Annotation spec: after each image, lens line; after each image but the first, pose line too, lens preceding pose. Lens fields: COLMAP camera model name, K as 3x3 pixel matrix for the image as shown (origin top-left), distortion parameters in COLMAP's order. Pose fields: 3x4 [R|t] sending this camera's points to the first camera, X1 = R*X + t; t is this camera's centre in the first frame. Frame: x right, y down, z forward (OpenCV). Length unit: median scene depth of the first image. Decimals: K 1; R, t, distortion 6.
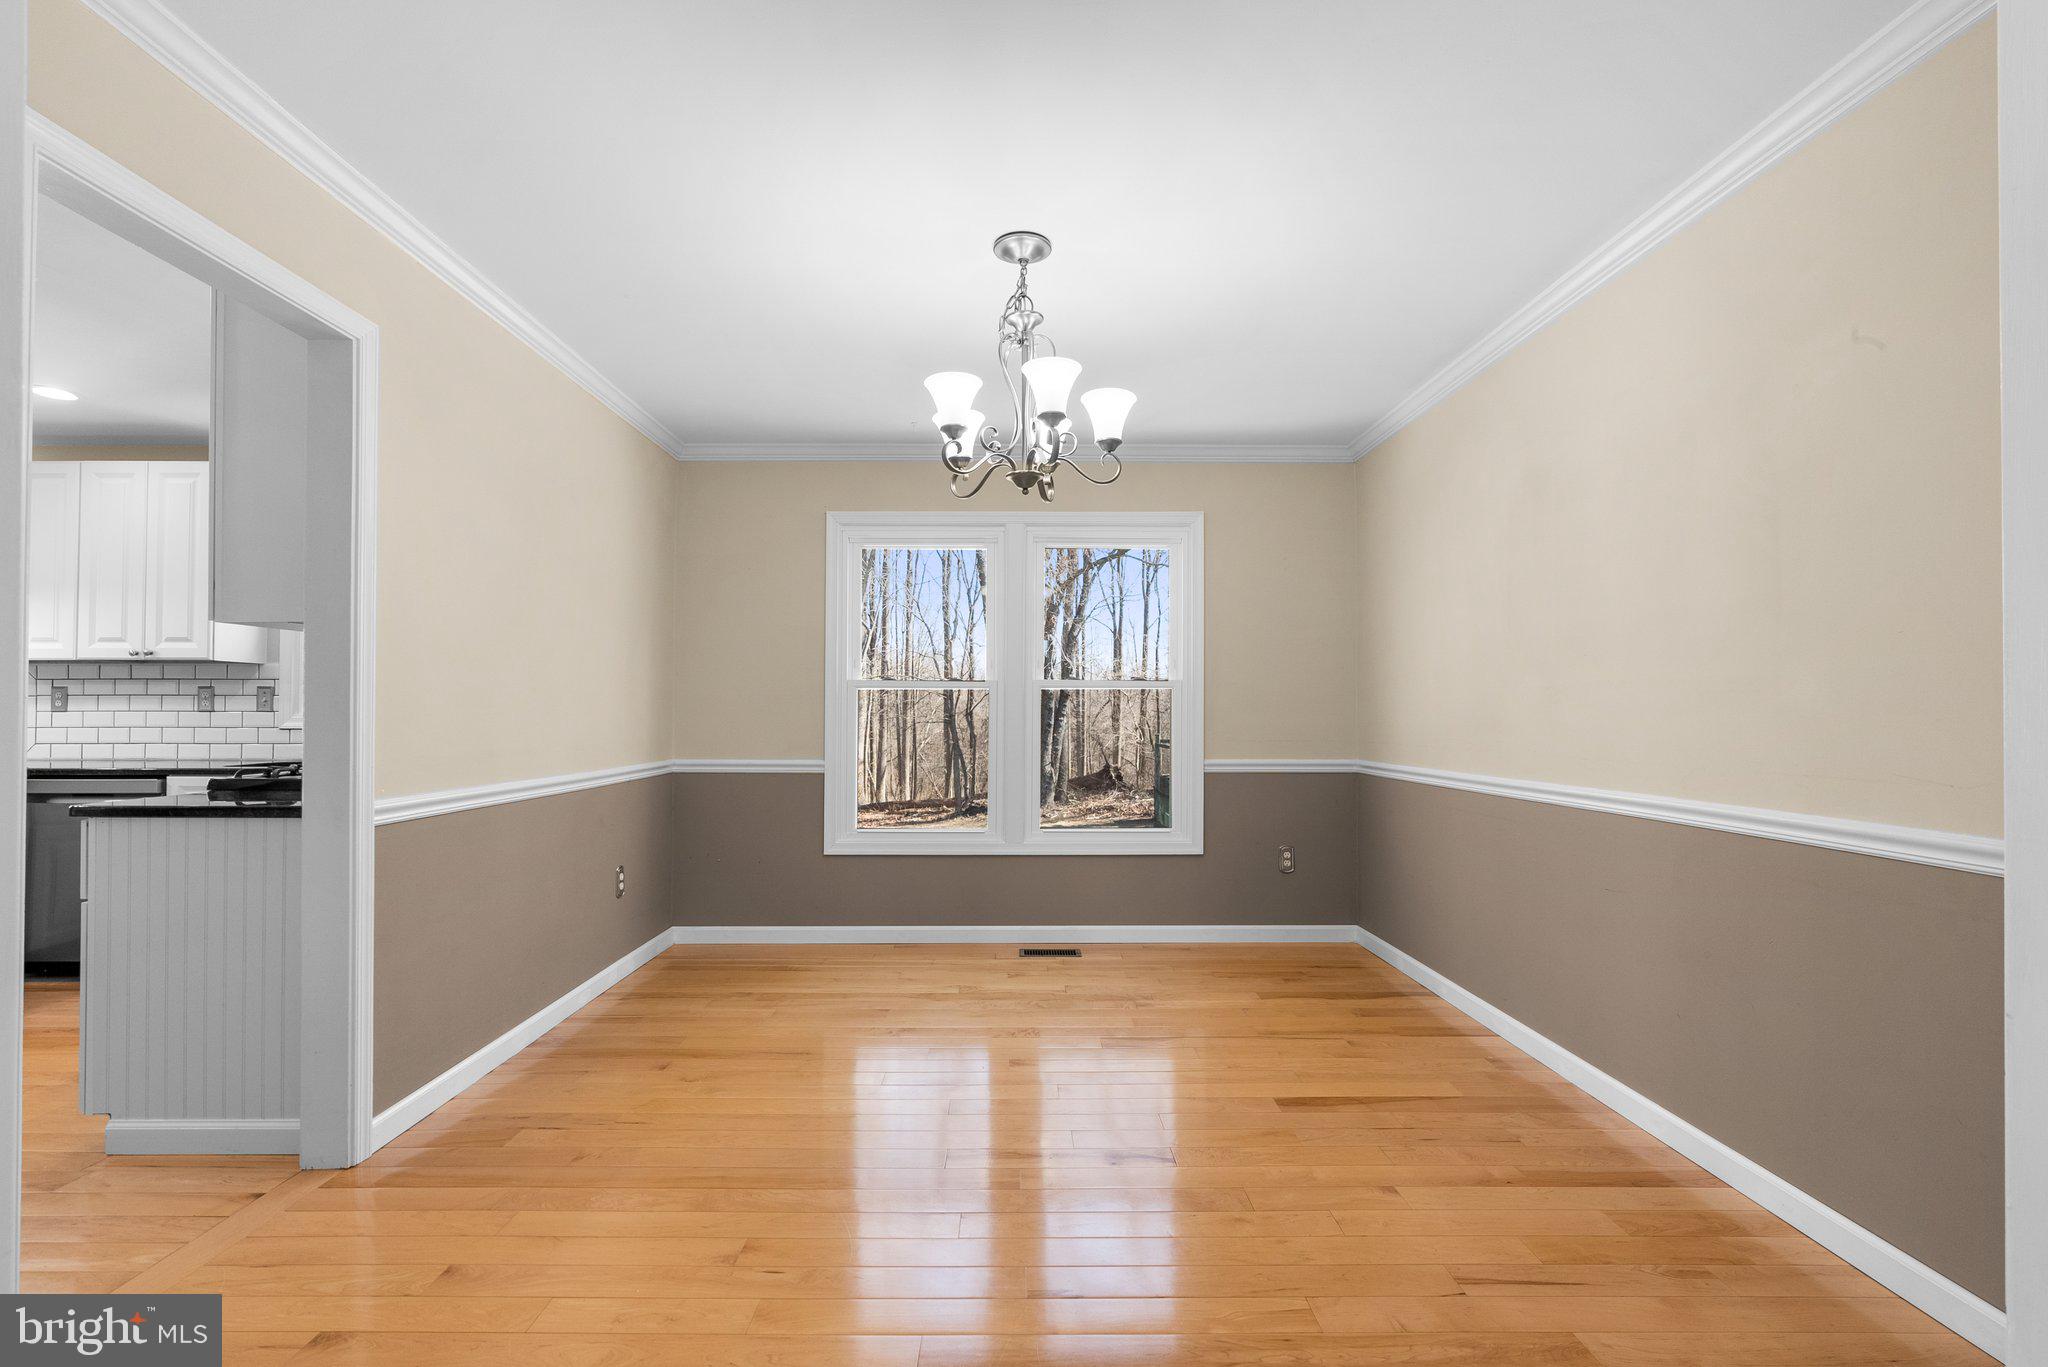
lens RADIAL K [[926.7, 0, 1000.6], [0, 926.7, 703.9], [0, 0, 1]] dist [-0.007073, 0.002844]
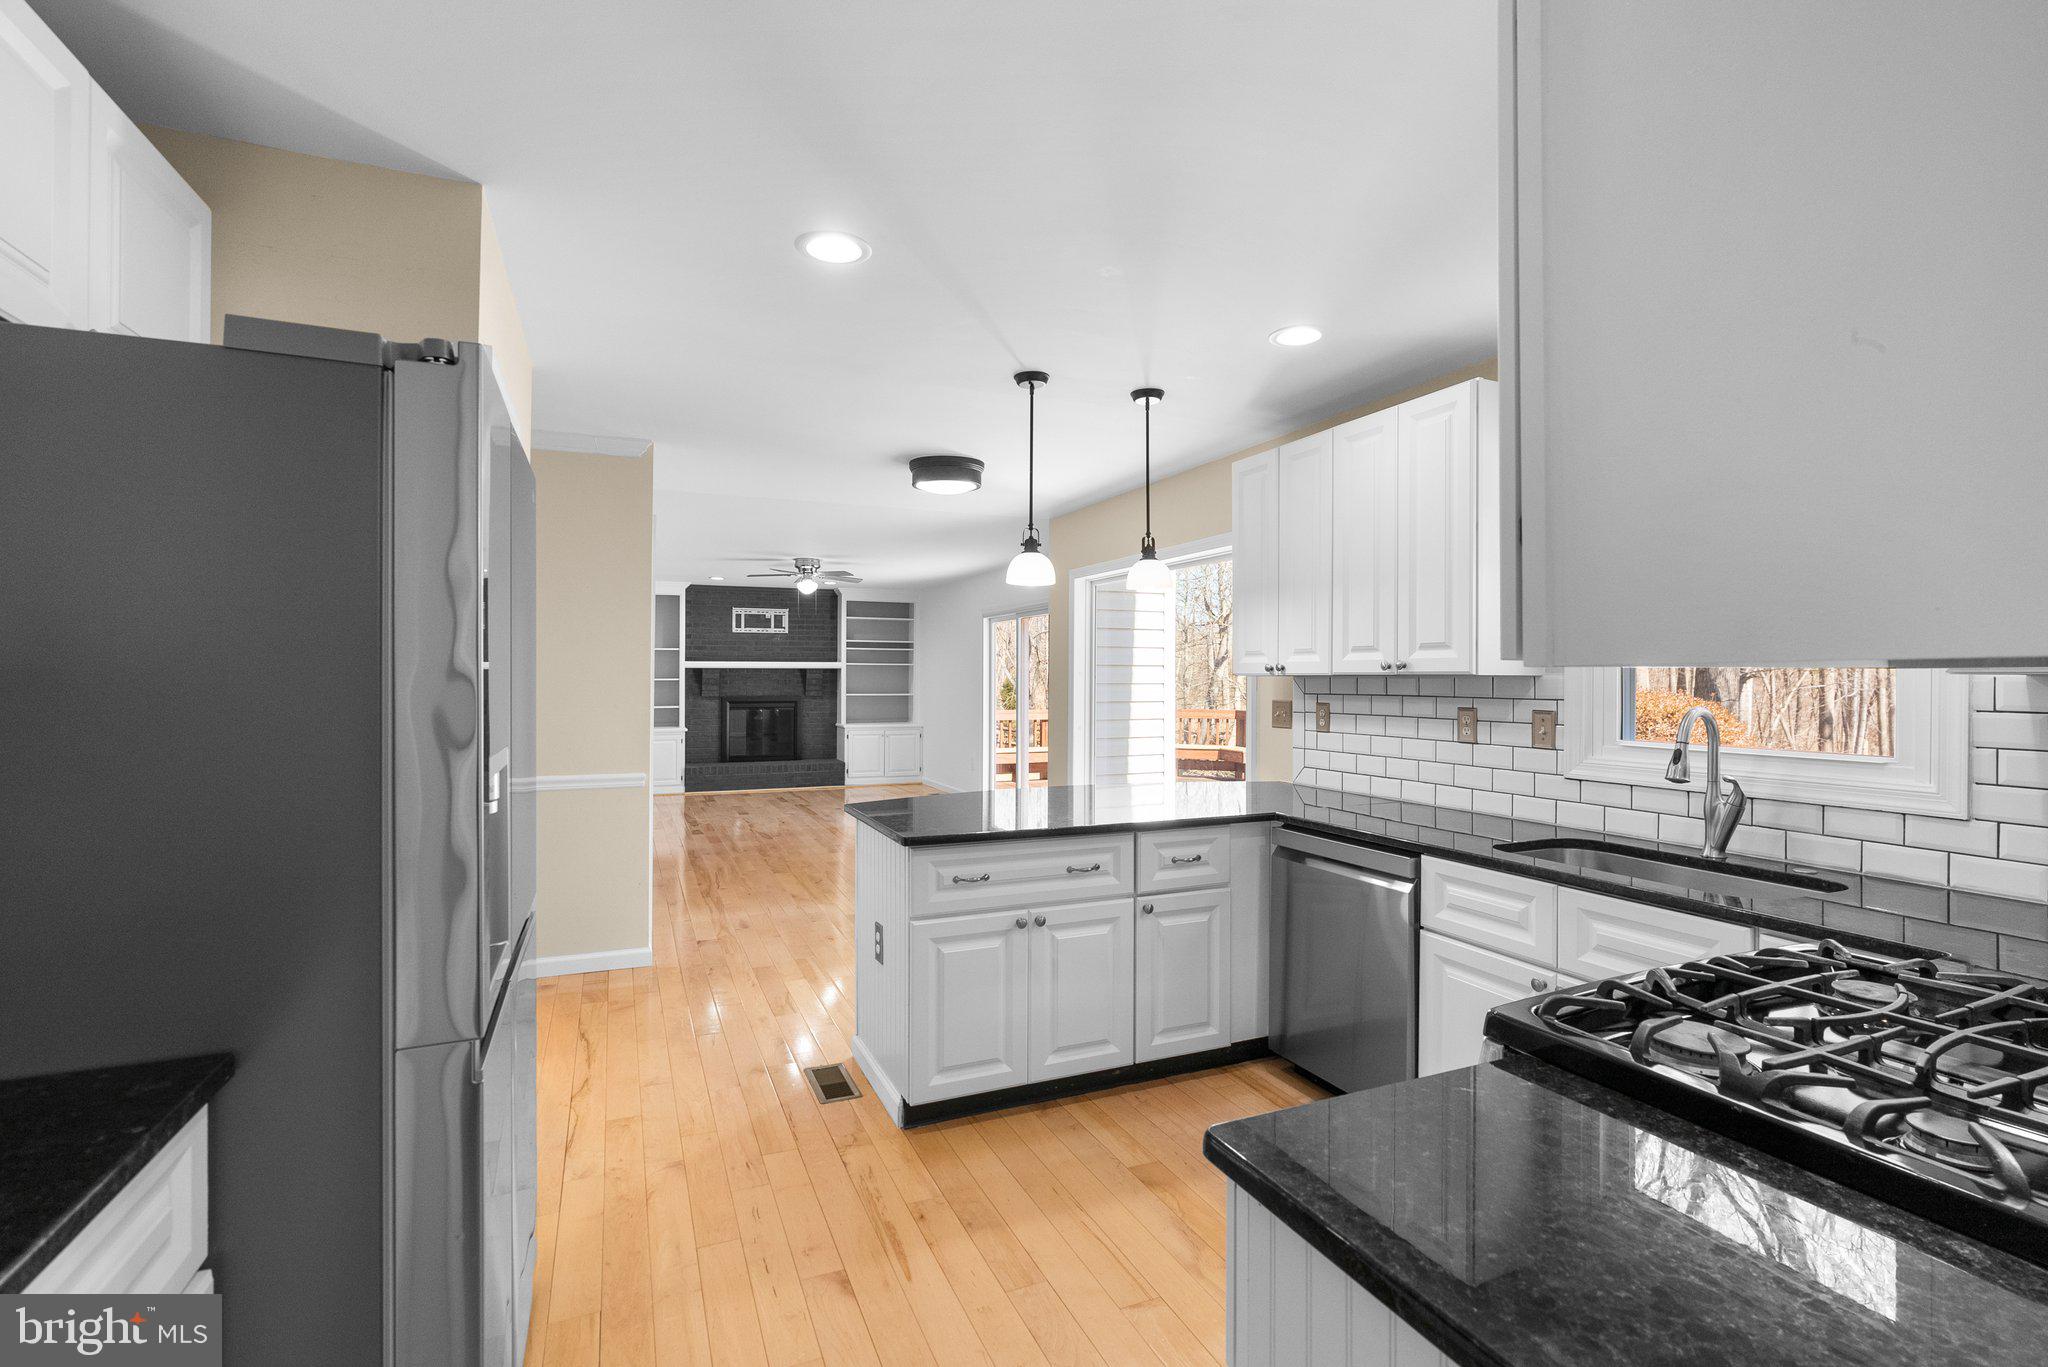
lens RADIAL K [[926.7, 0, 1019.8], [0, 926.7, 674.3], [0, 0, 1]] dist [-0.007073, 0.002844]
pose [[0.398682, -0.004435, -0.917078, -0.354962], [0.006597, 0.999976, -0.001968, -0.047101], [0.917065, -0.005266, 0.398702, 0.412158]]
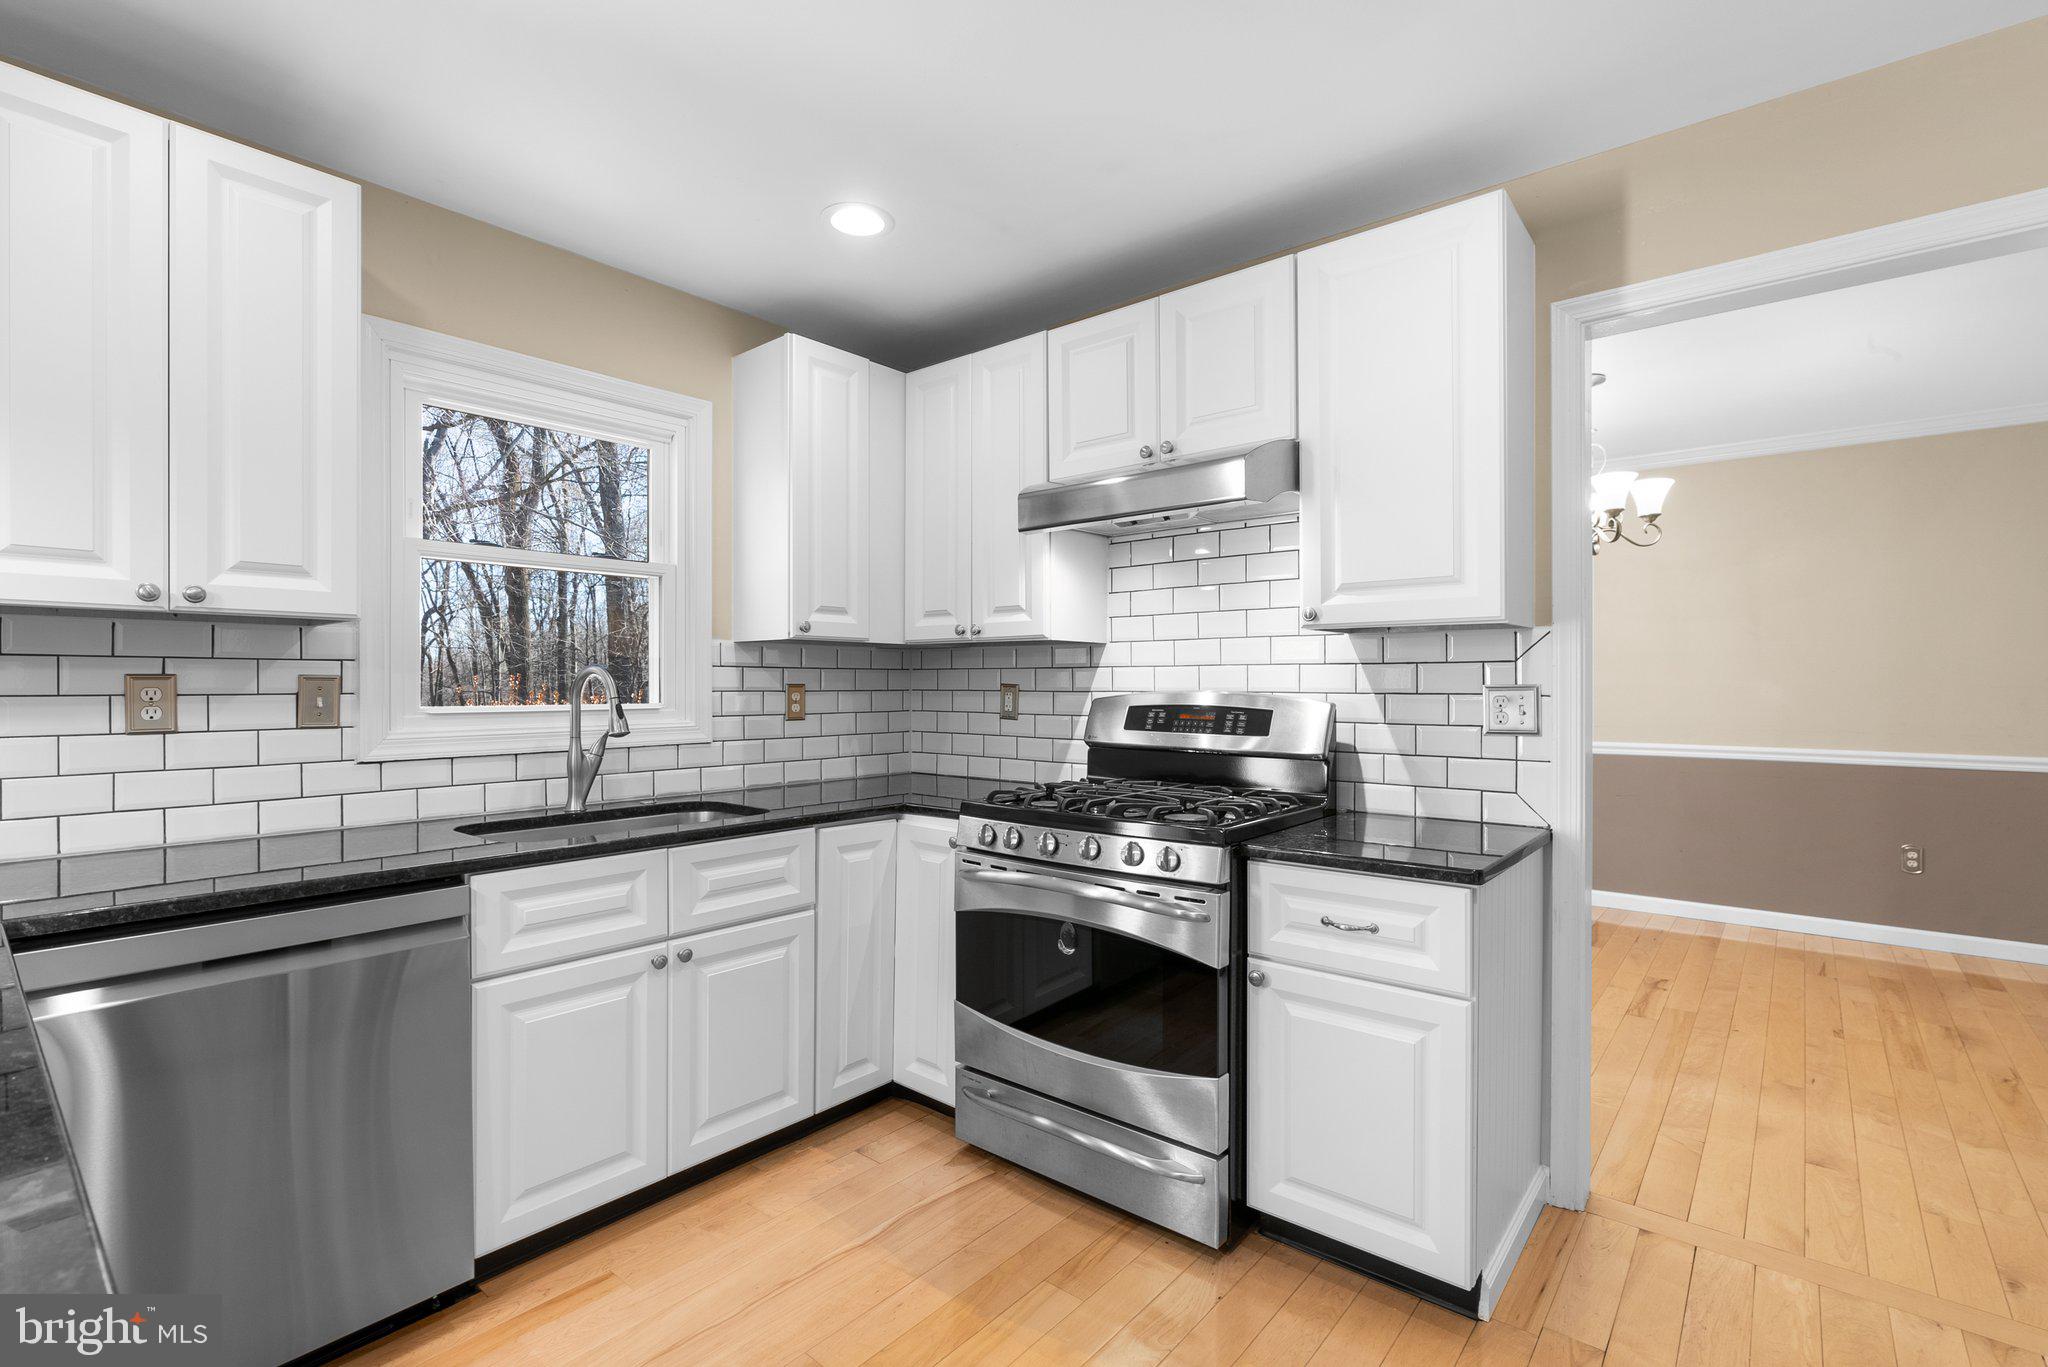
lens RADIAL K [[926.7, 0, 1020.1], [0, 926.7, 686.4], [0, 0, 1]] dist [-0.007073, 0.002844]
pose [[0.646403, -0.005115, 0.762979, -0.957815], [-0.002917, 0.999954, 0.009175, -0.019083], [-0.762990, -0.008156, 0.646359, 0.434798]]
